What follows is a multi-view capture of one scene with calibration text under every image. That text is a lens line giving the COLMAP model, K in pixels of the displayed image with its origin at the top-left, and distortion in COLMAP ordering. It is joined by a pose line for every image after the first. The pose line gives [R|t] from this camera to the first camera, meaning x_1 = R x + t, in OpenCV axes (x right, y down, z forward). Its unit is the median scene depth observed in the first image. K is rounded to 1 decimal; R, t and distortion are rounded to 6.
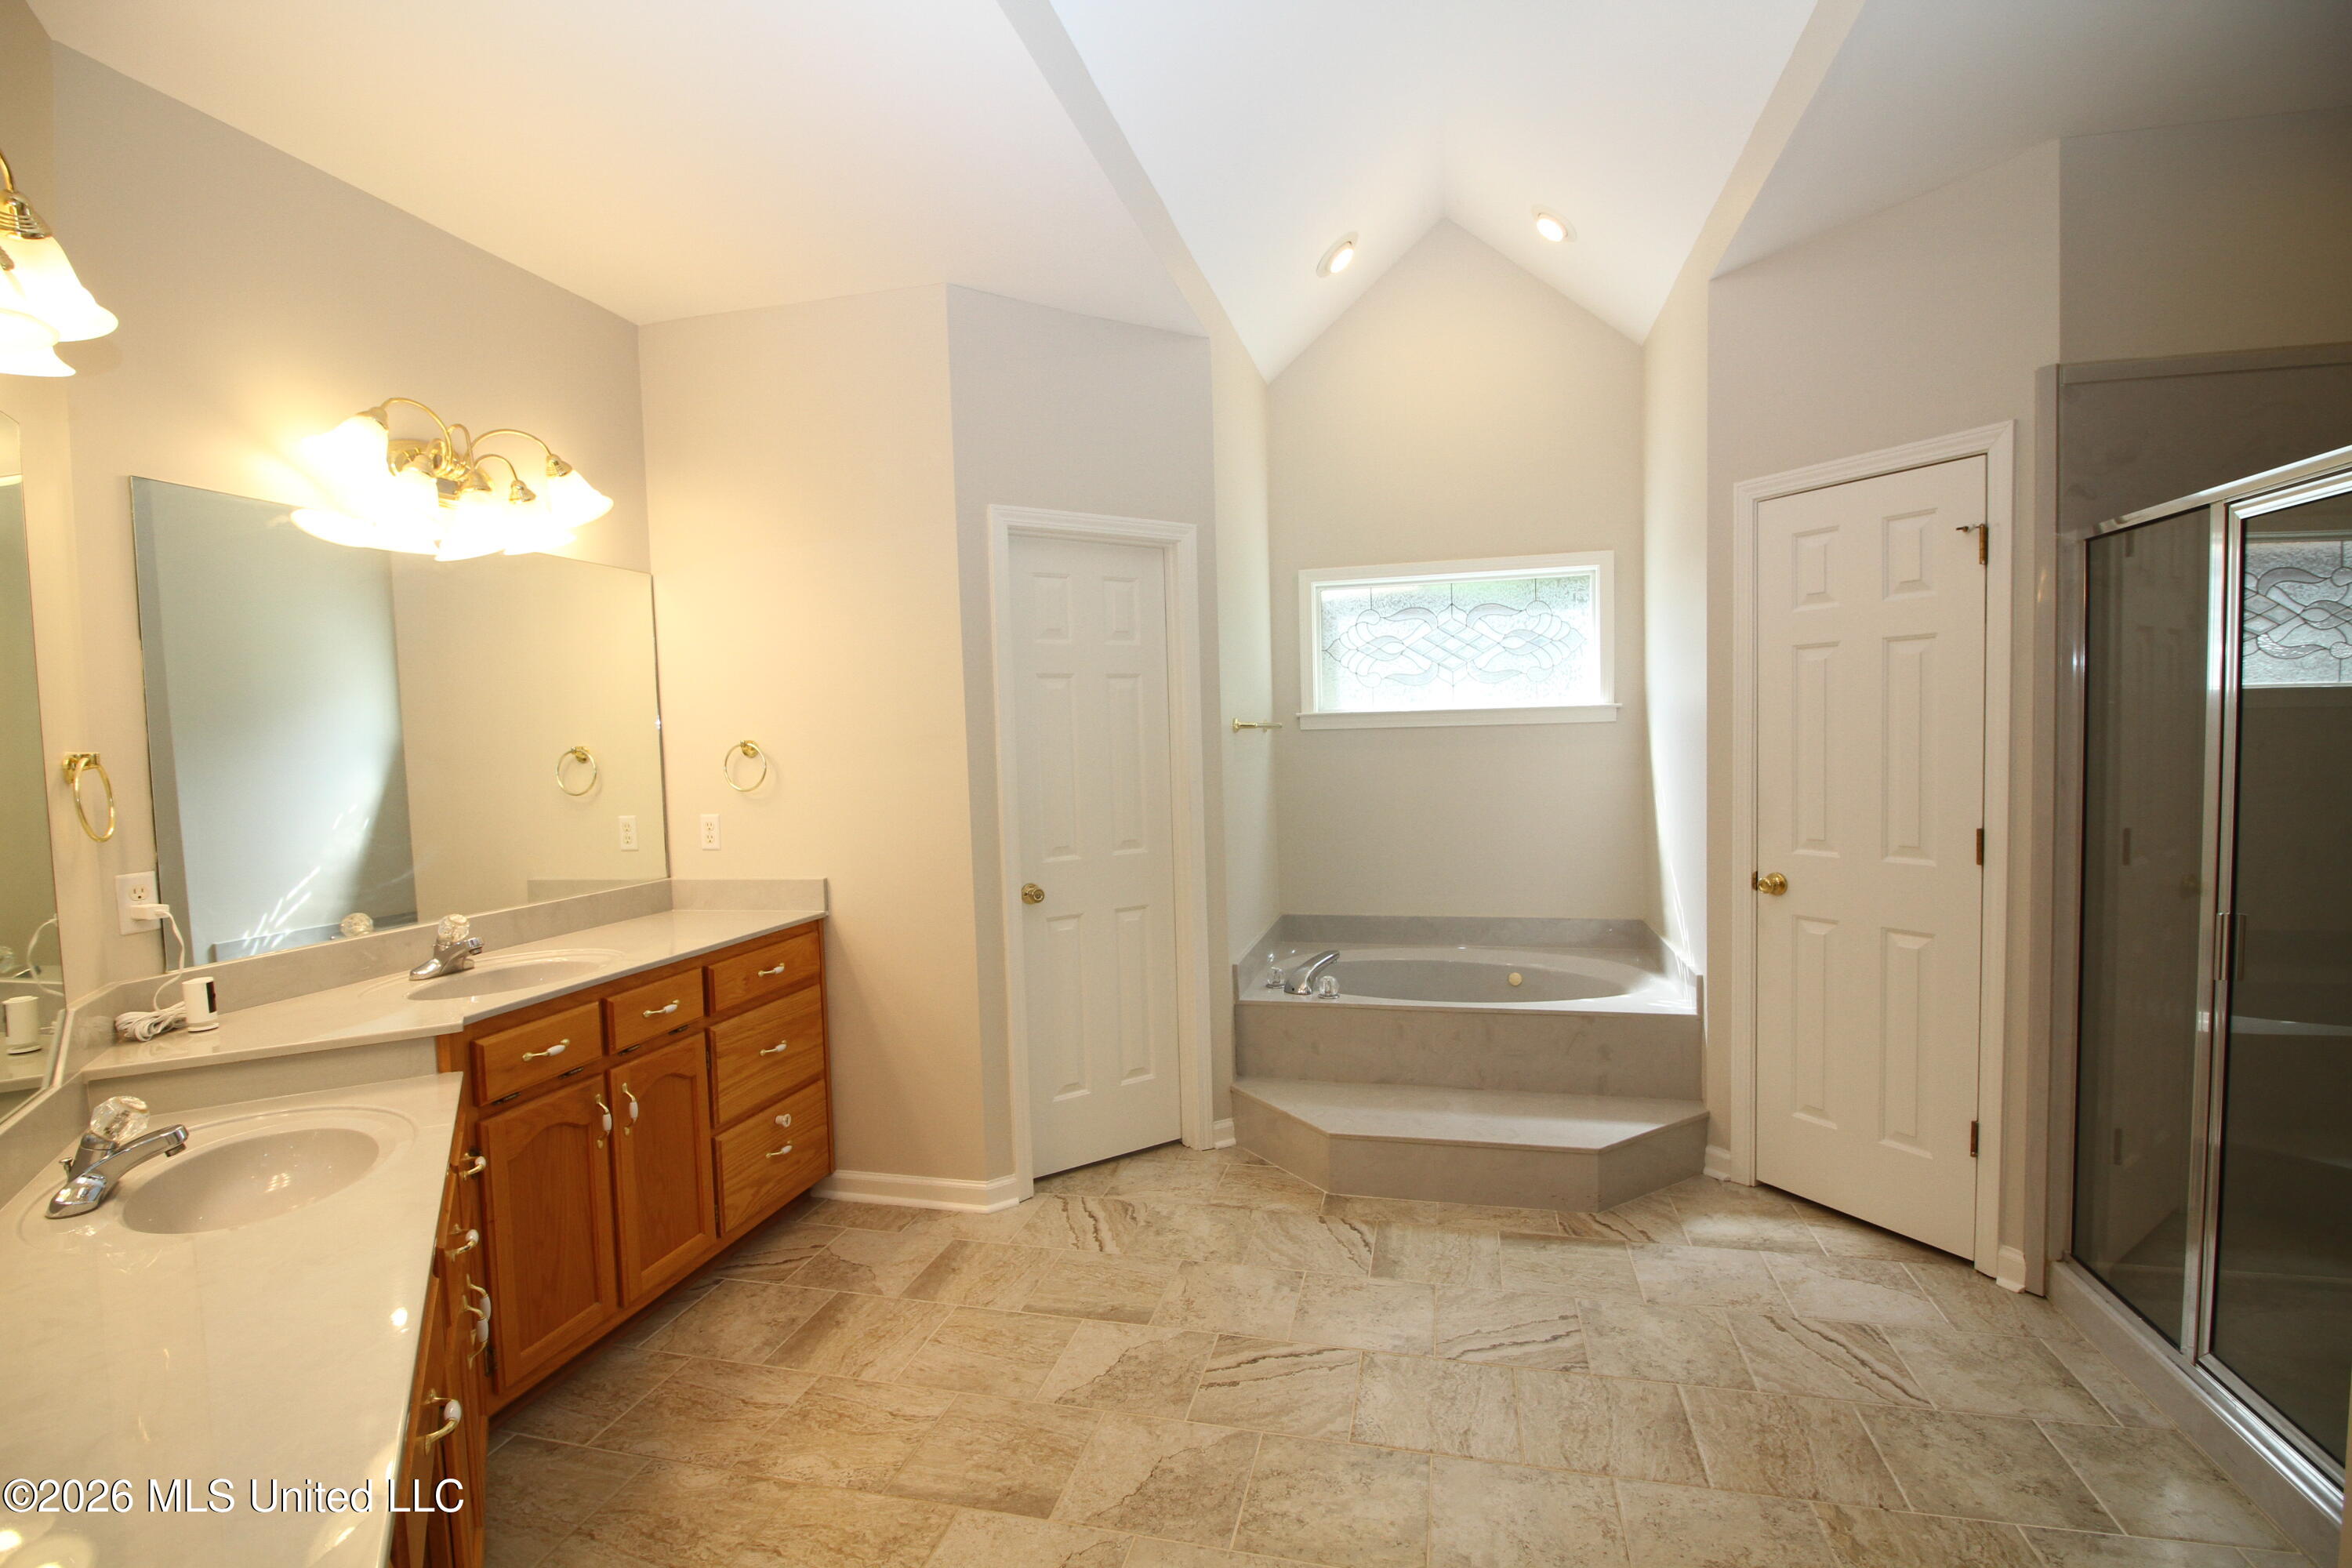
lens RADIAL K [[1090.8, 0, 1168.4], [0, 1090.8, 789.6], [0, 0, 1]] dist [-0.003243, -0.010599]
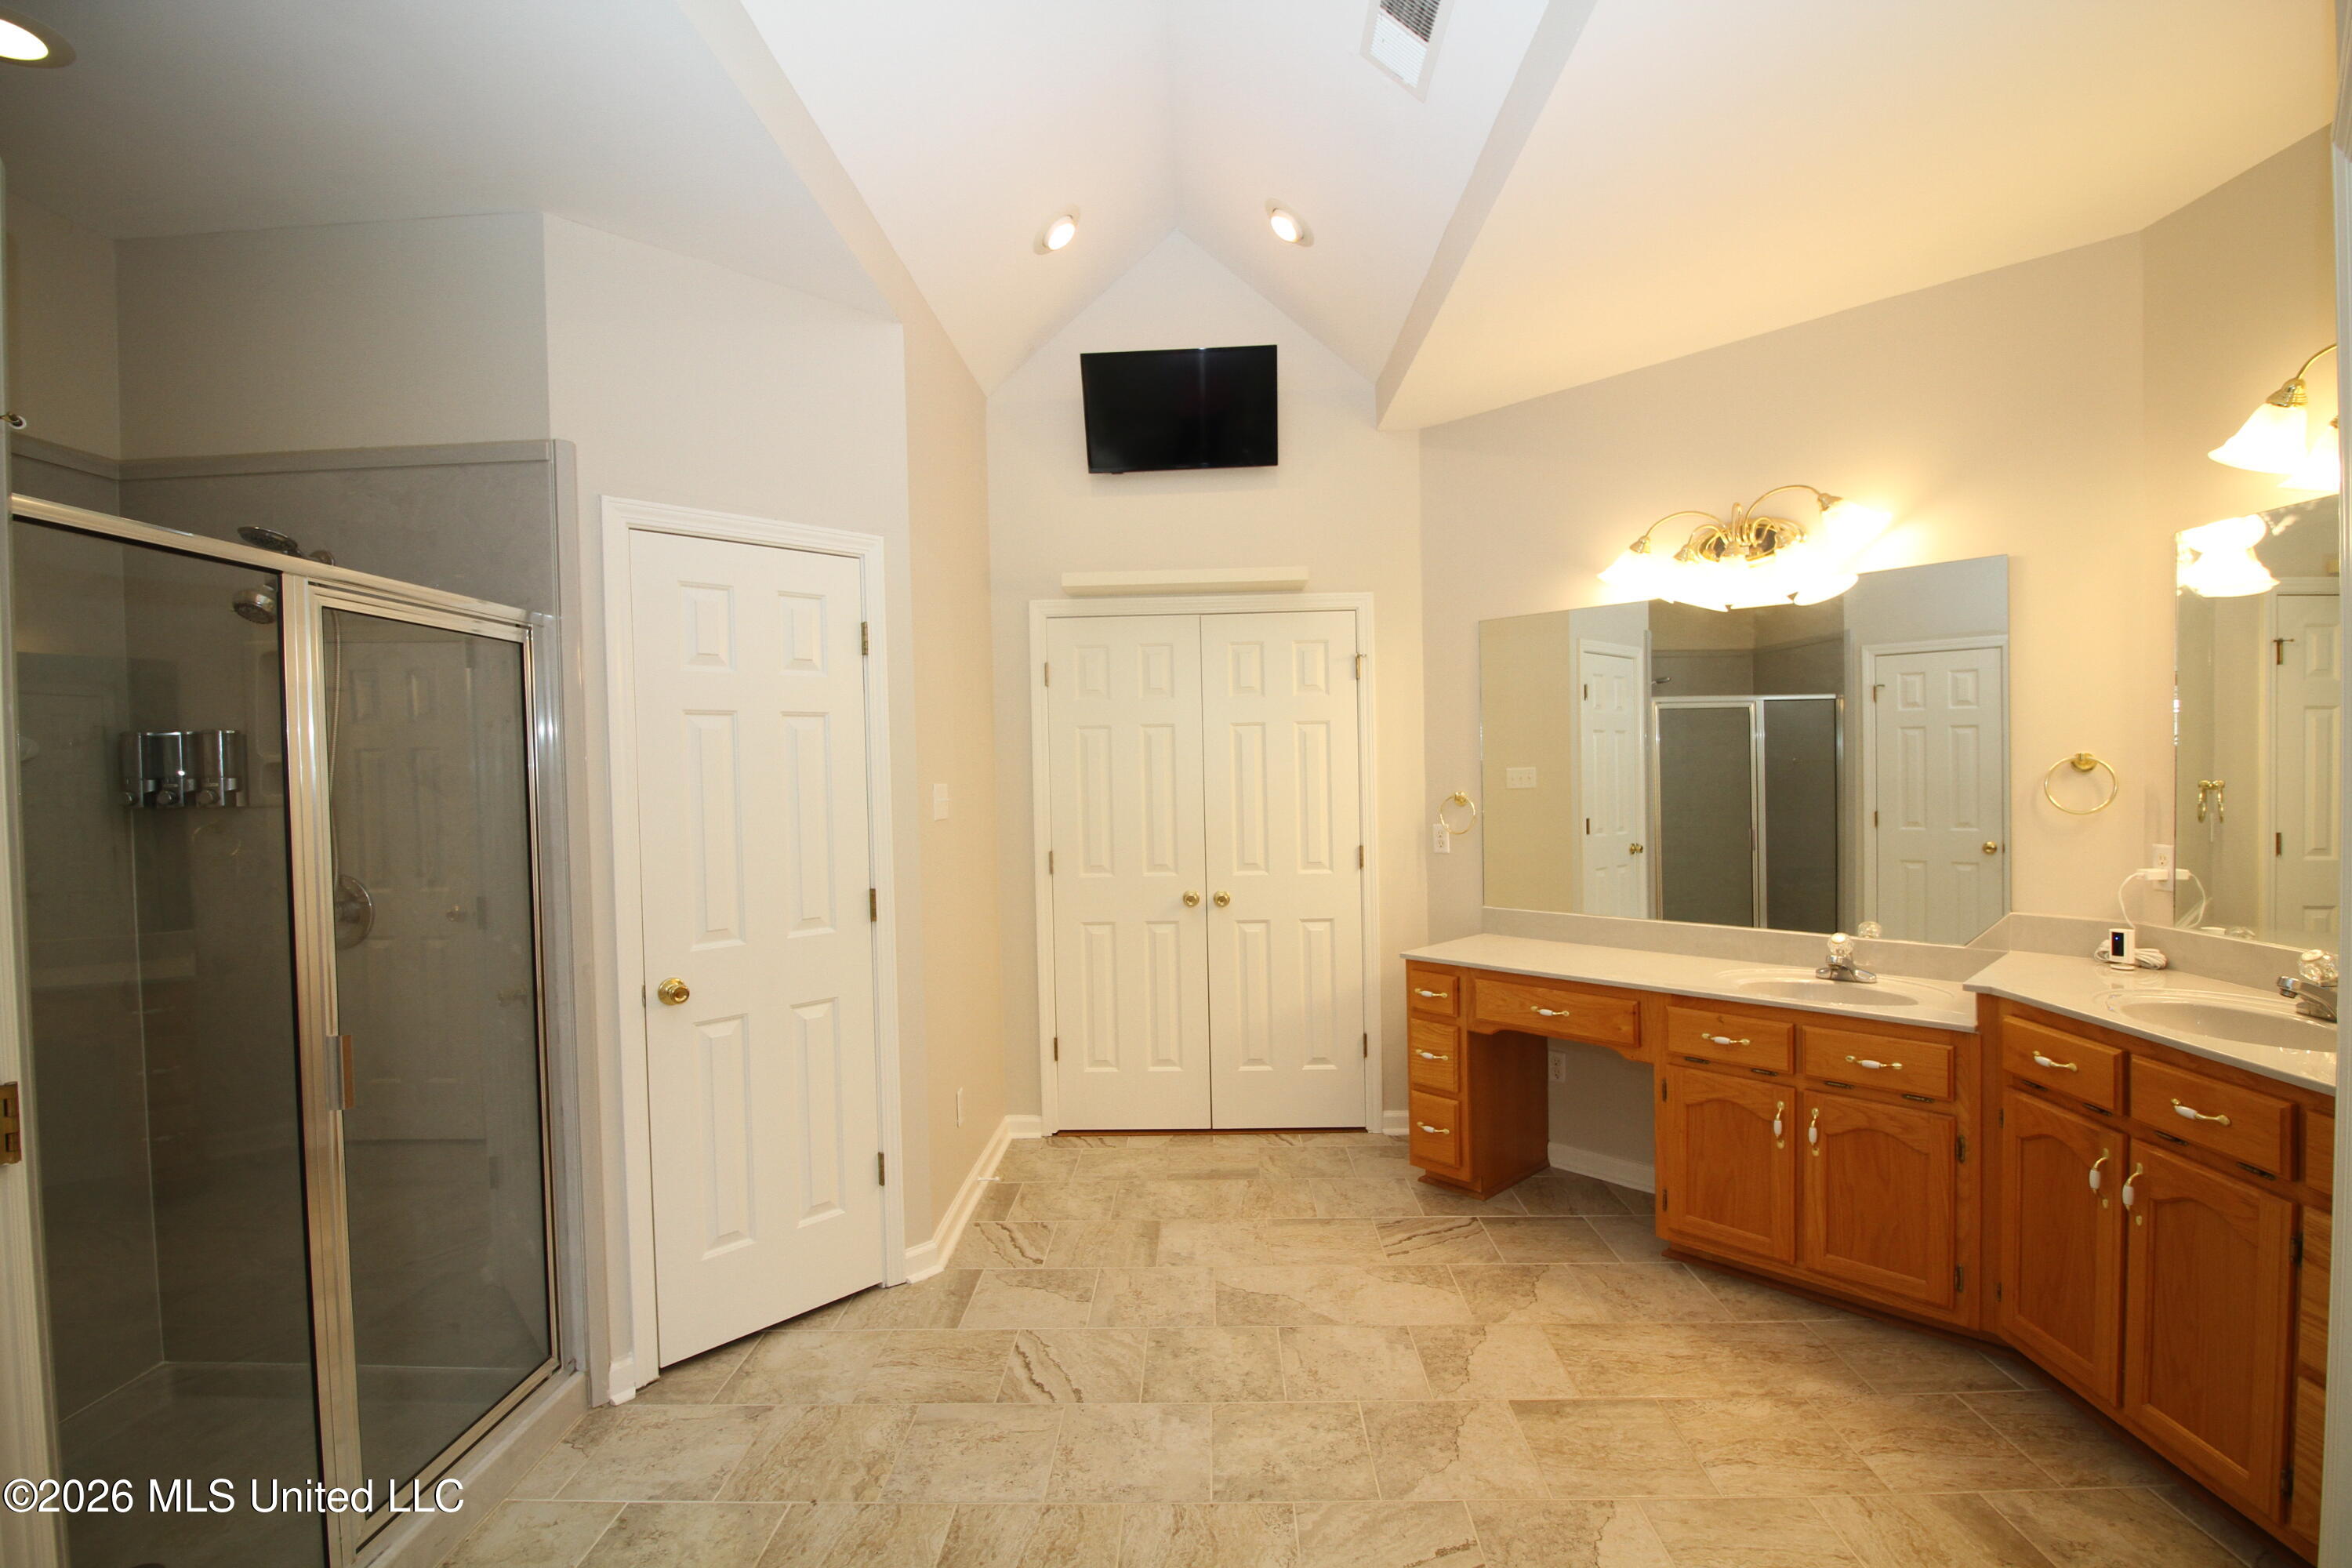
lens RADIAL K [[1090.8, 0, 1173.6], [0, 1090.8, 788.6], [0, 0, 1]] dist [-0.003243, -0.010599]
pose [[-0.974486, 0.054019, -0.217852, 0.455495], [0.035636, 0.995532, 0.087447, -0.136715], [0.221603, 0.077452, -0.972056, 1.902283]]
